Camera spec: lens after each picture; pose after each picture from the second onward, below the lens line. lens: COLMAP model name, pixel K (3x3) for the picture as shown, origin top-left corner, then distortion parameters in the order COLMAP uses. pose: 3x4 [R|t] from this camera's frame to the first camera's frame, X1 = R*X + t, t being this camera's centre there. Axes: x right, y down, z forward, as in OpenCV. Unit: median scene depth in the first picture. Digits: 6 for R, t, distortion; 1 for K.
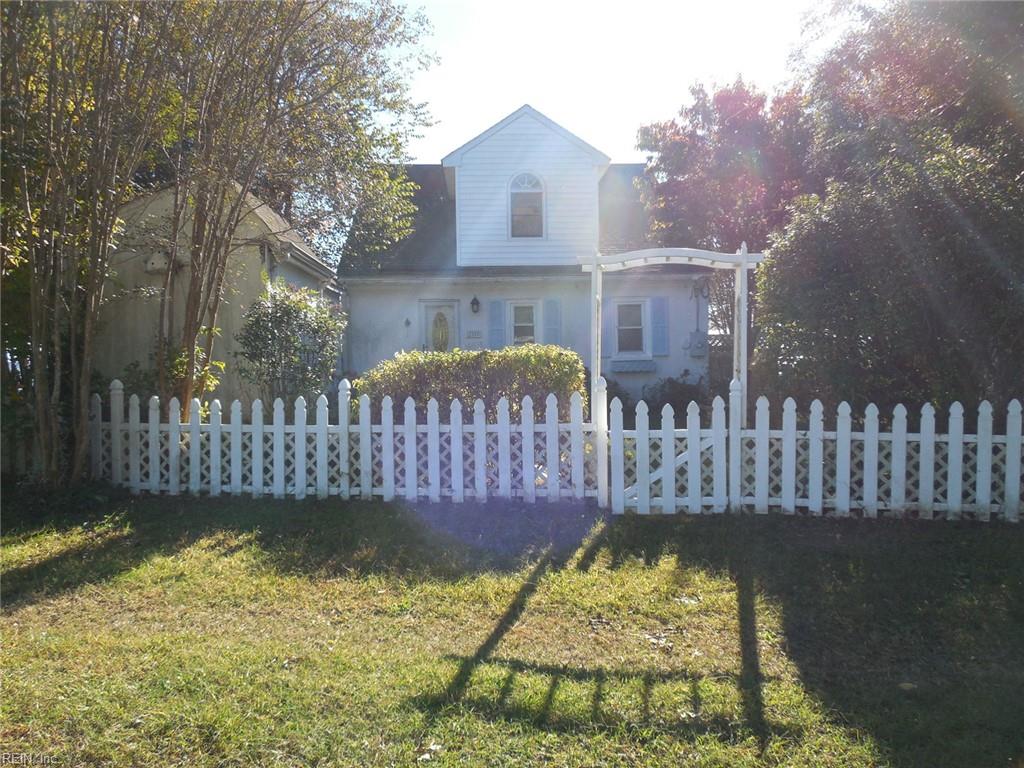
lens RADIAL K [[755.6, 0, 509.8], [0, 755.6, 379.2], [0, 0, 1]] dist [-0.008502, -0.003538]
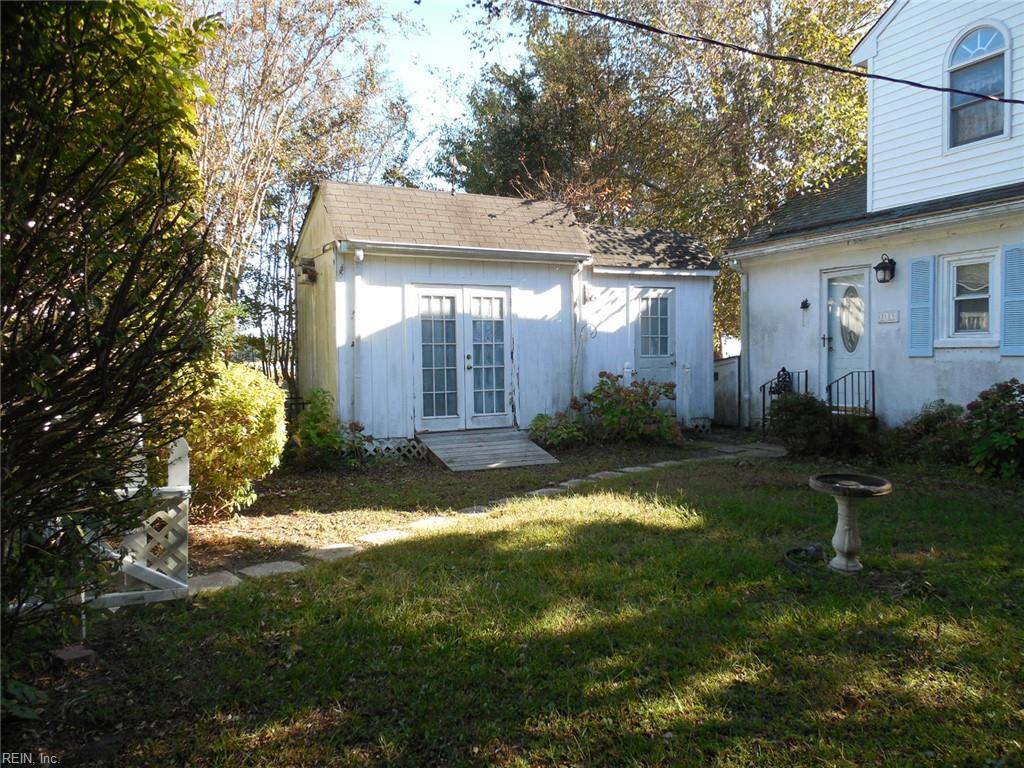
lens RADIAL K [[755.6, 0, 509.8], [0, 755.6, 379.2], [0, 0, 1]] dist [-0.008502, -0.003538]
pose [[0.410466, 0.036458, -0.911147, 0.396929], [-0.012655, 0.999332, 0.034285, -0.025305], [0.911788, -0.002542, 0.410654, 0.452516]]
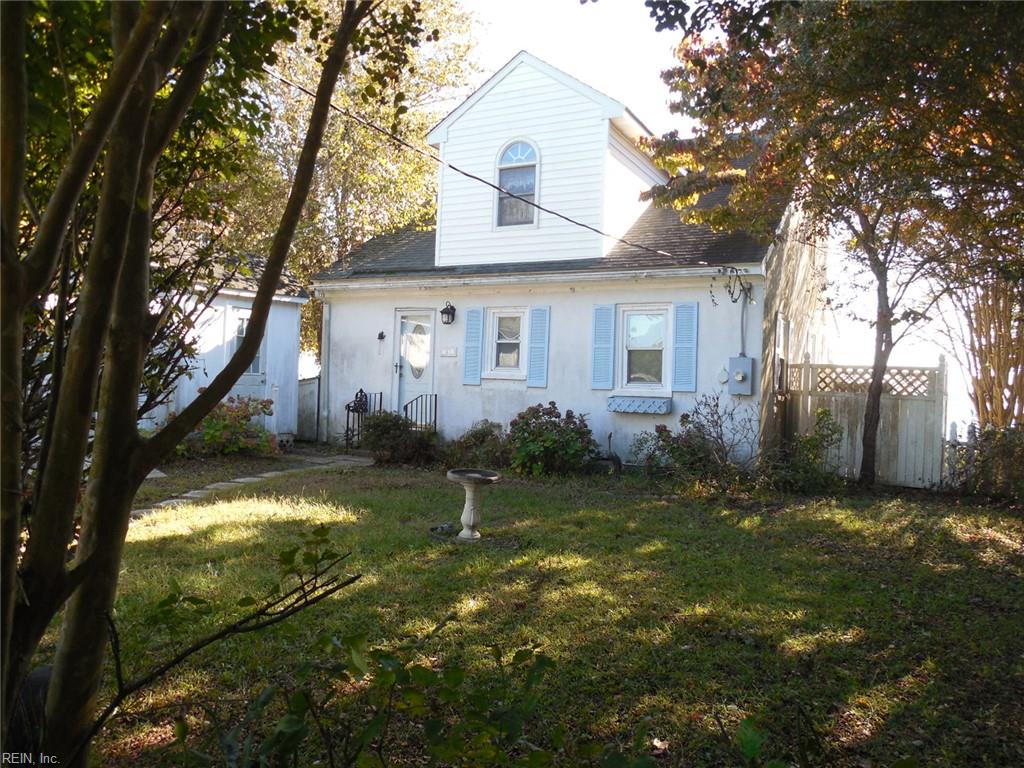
lens RADIAL K [[755.6, 0, 509.8], [0, 755.6, 379.2], [0, 0, 1]] dist [-0.008502, -0.003538]
pose [[0.862656, 0.042242, -0.504024, 0.403223], [-0.058258, 0.998172, -0.016055, -0.022419], [0.502425, 0.043213, 0.863540, 0.354749]]
